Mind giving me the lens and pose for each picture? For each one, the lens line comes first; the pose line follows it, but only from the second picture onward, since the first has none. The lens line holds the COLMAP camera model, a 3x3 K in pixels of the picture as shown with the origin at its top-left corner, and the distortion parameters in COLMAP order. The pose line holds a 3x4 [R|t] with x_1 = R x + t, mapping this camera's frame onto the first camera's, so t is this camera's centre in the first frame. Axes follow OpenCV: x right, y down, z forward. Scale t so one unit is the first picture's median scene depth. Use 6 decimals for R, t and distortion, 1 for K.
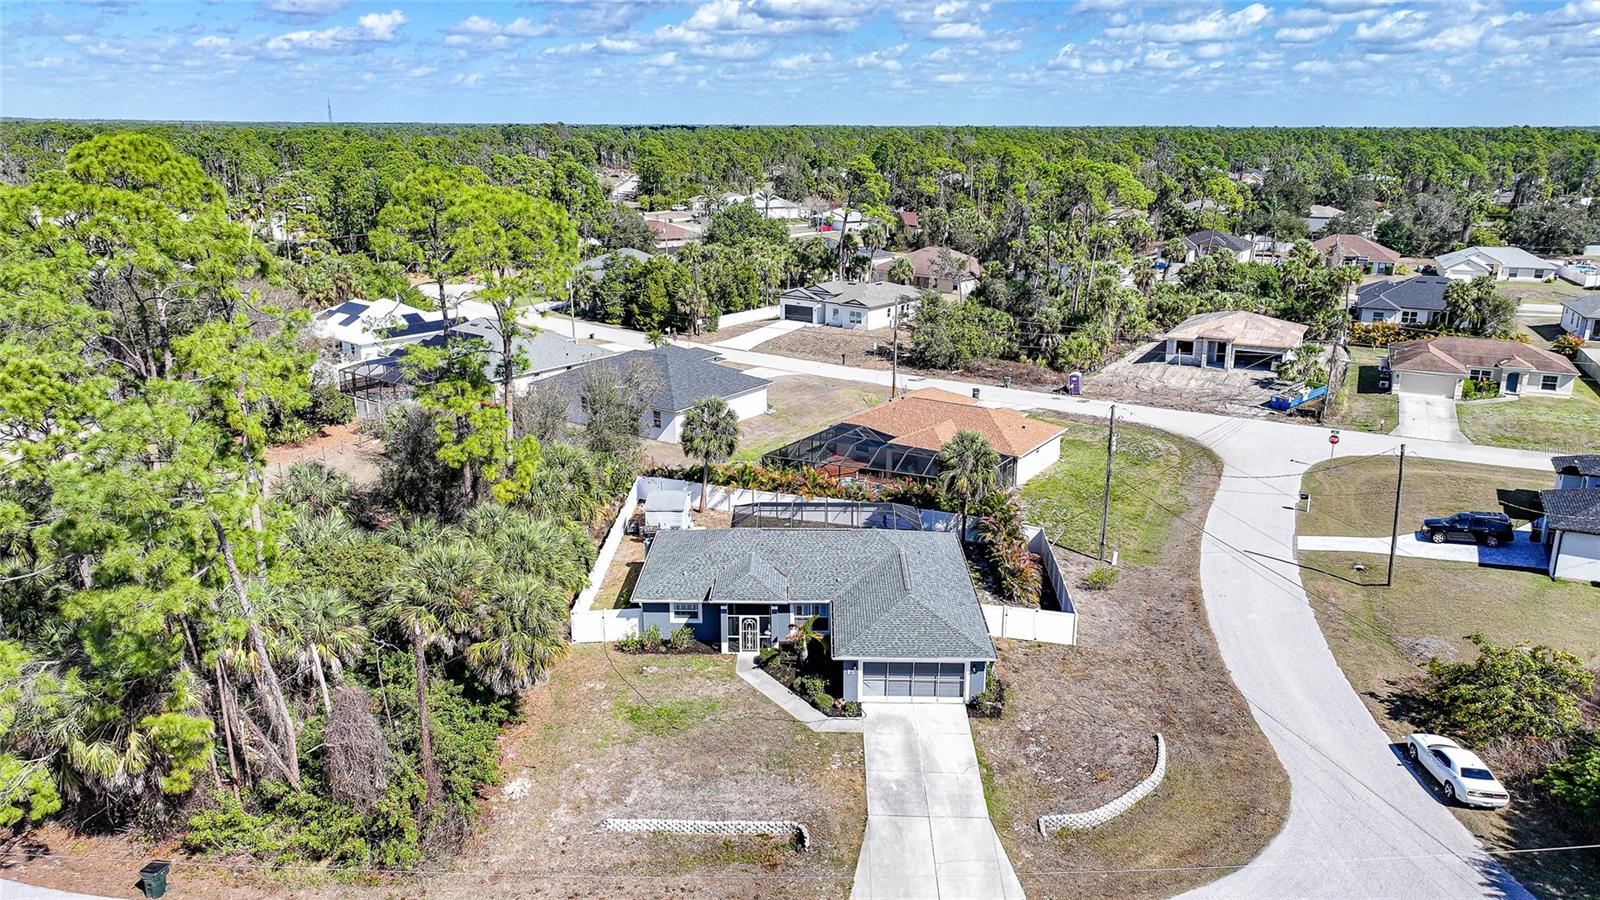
lens RADIAL K [[1125.1, 0, 803.7], [0, 1125.1, 447.9], [0, 0, 1]] dist [0.001268, 0.011940]
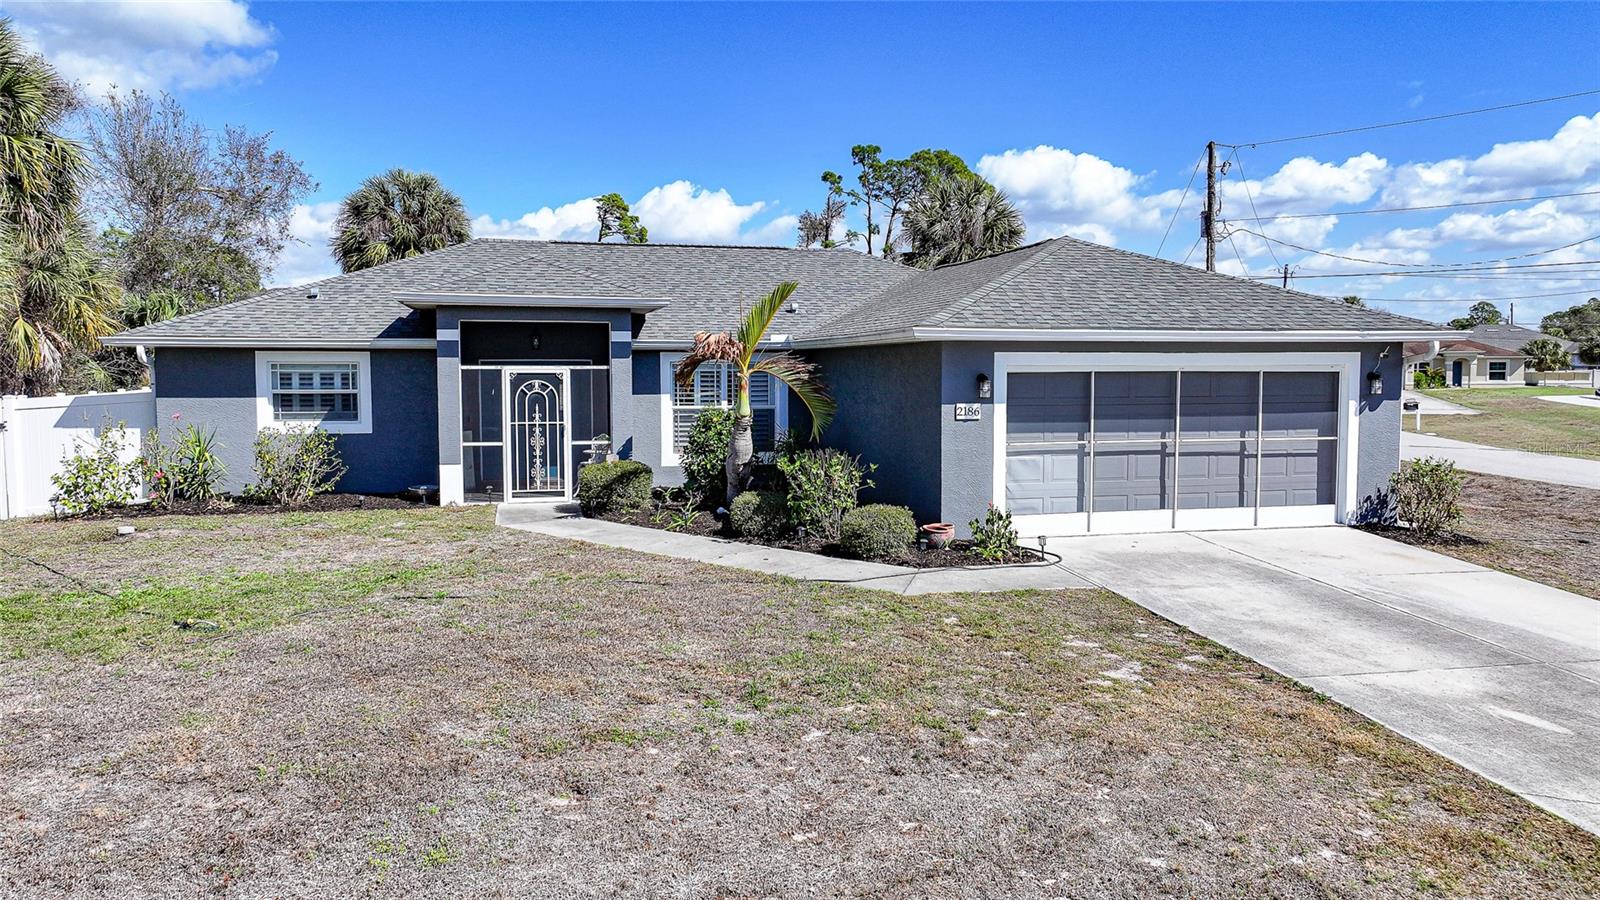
lens RADIAL K [[1125.1, 0, 807.6], [0, 1125.1, 441.3], [0, 0, 1]] dist [0.001268, 0.011940]
pose [[0.967121, -0.019251, 0.253588, -0.059626], [0.072697, 0.976452, -0.203118, 0.255090], [-0.243707, 0.214875, 0.945746, 0.761608]]
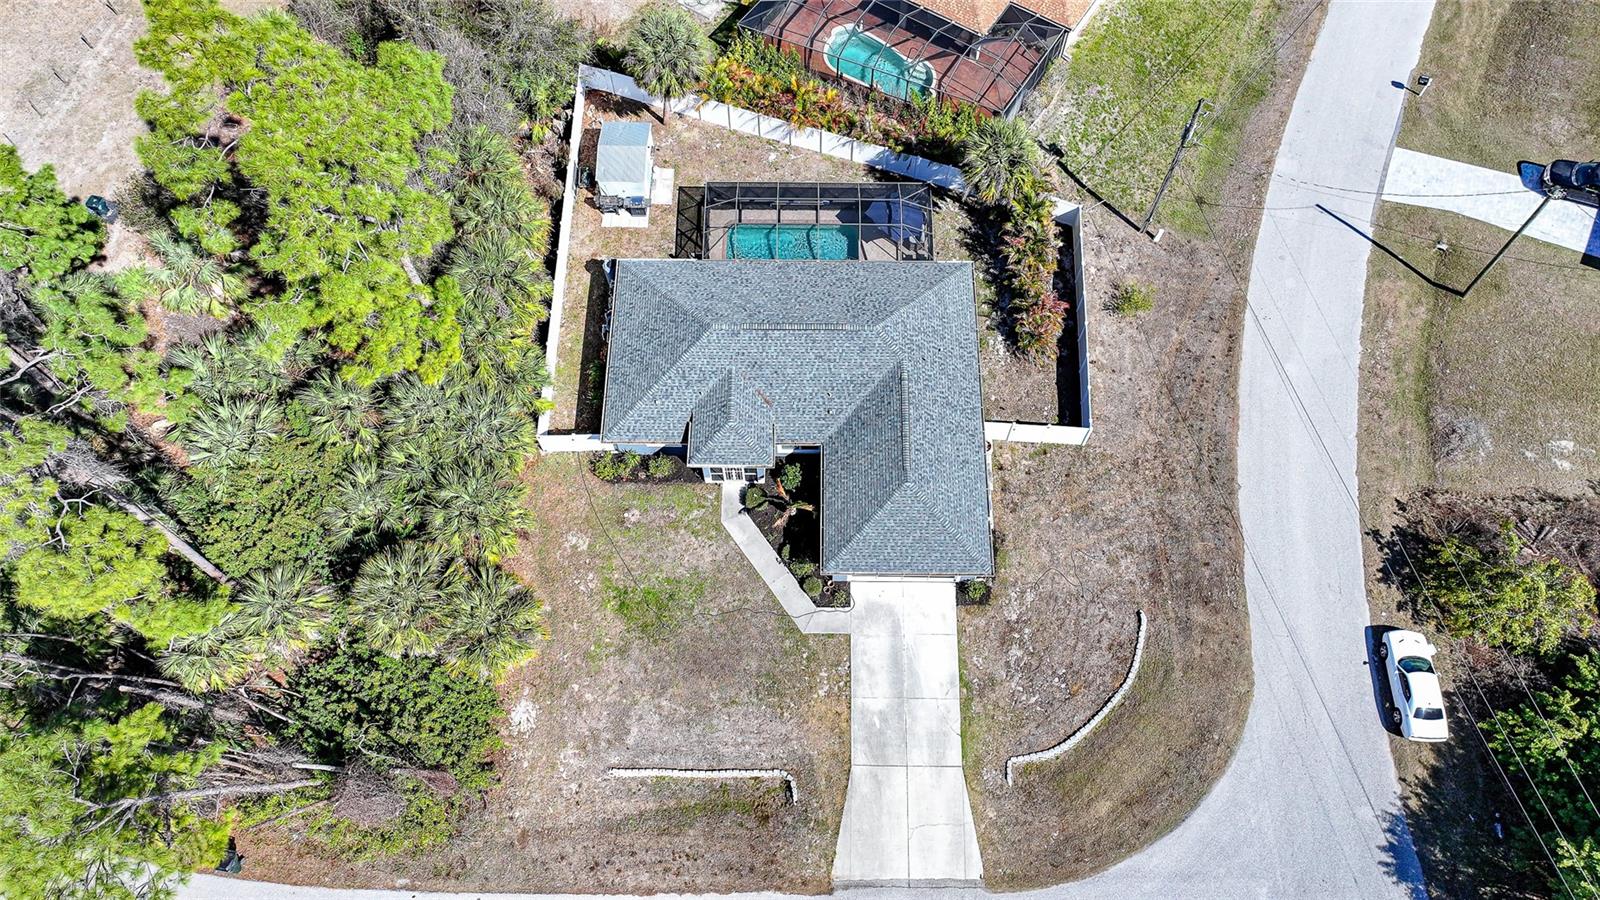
lens RADIAL K [[1125.1, 0, 810.2], [0, 1125.1, 436.3], [0, 0, 1]] dist [0.001268, 0.011940]
pose [[0.999972, -0.007306, -0.001784, 0.018569], [0.006153, 0.658363, 0.752676, -0.603623], [-0.004324, -0.752665, 0.658389, 0.446892]]
